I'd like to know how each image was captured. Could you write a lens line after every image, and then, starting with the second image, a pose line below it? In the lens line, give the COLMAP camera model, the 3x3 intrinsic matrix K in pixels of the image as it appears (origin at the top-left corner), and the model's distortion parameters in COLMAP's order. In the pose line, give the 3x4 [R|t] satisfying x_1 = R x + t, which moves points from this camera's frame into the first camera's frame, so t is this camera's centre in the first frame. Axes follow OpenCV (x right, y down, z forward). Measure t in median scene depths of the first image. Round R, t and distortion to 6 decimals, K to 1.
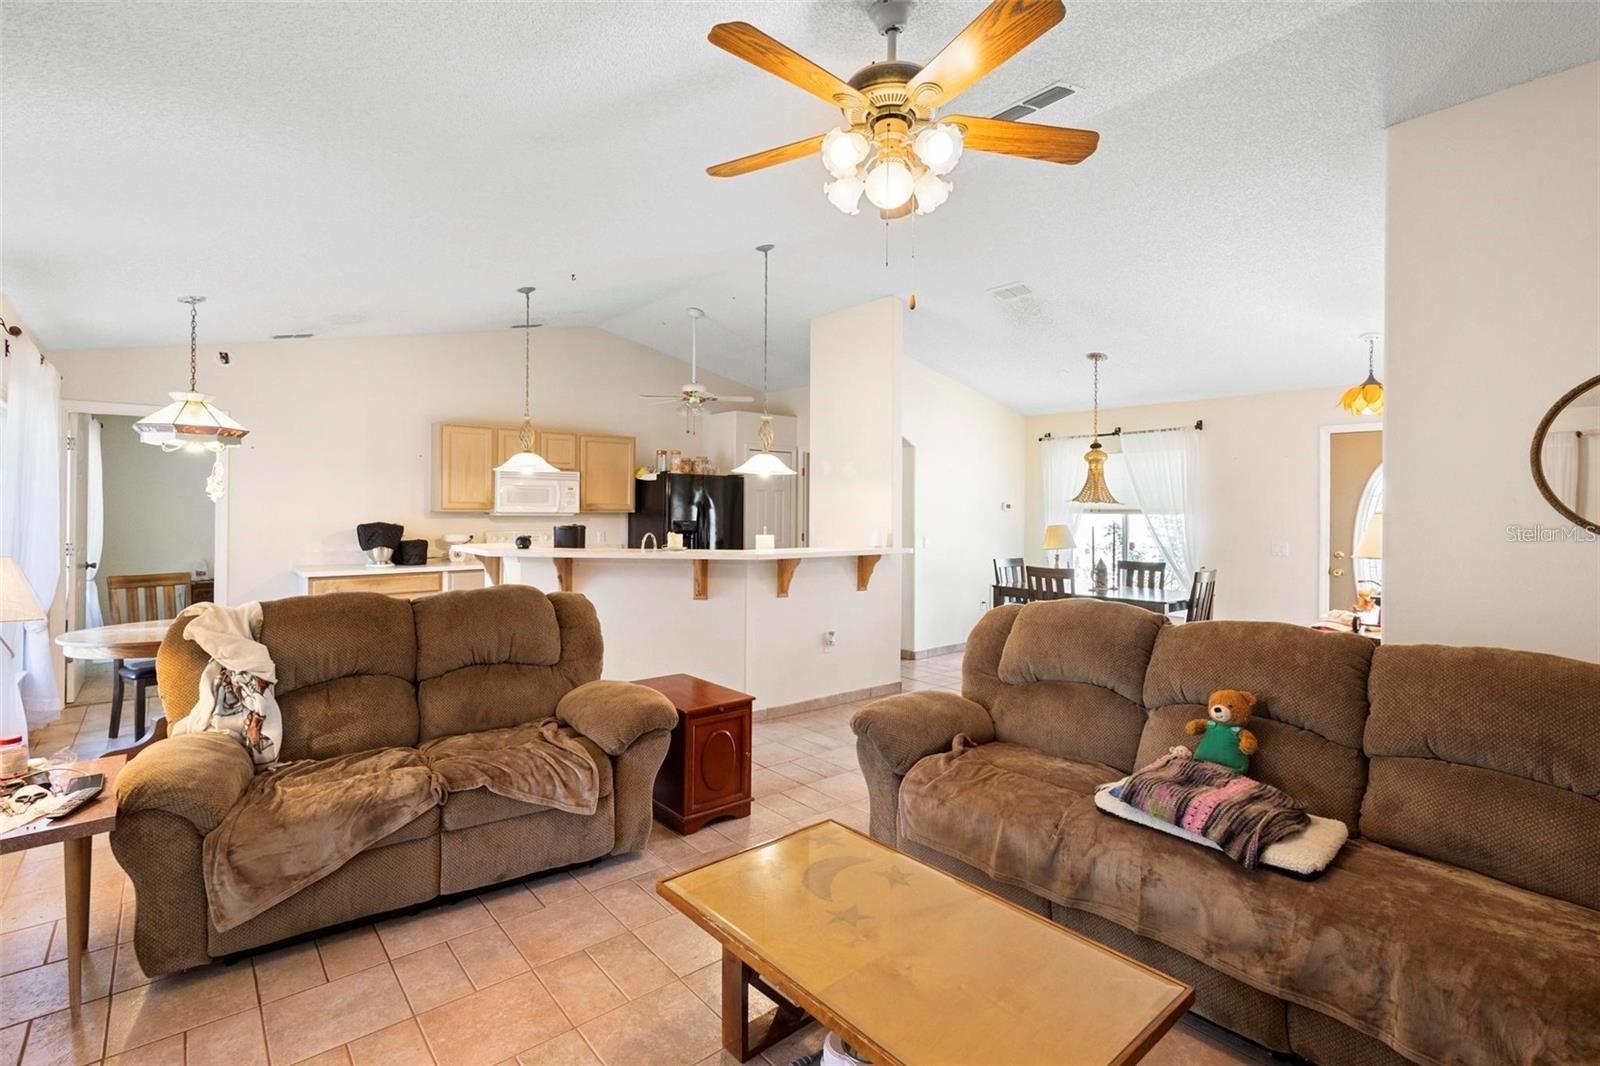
lens RADIAL K [[747.2, 0, 799.9], [0, 747.2, 507.9], [0, 0, 1]] dist [0.001570, -0.000013]
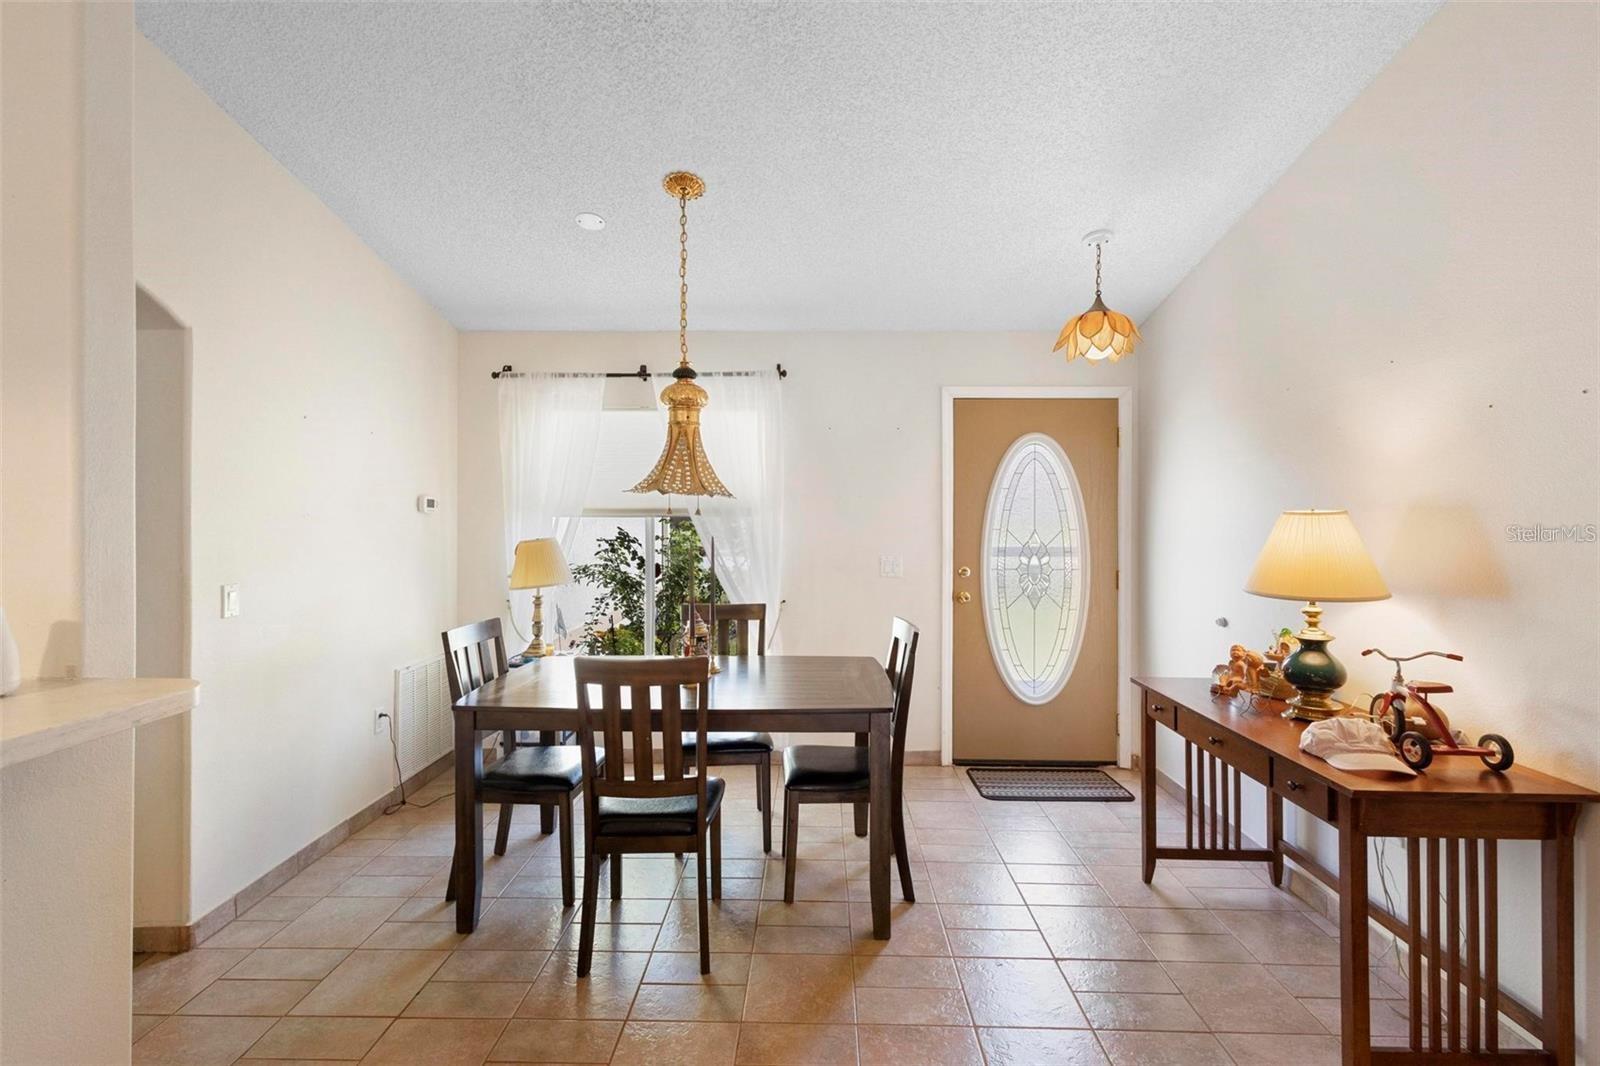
lens RADIAL K [[747.2, 0, 799.9], [0, 747.2, 507.9], [0, 0, 1]] dist [0.001570, -0.000013]
pose [[0.654157, -0.000294, 0.756359, 0.081105], [0.003695, 0.999989, -0.002808, 0.003326], [-0.756350, 0.004632, 0.654151, 0.591305]]
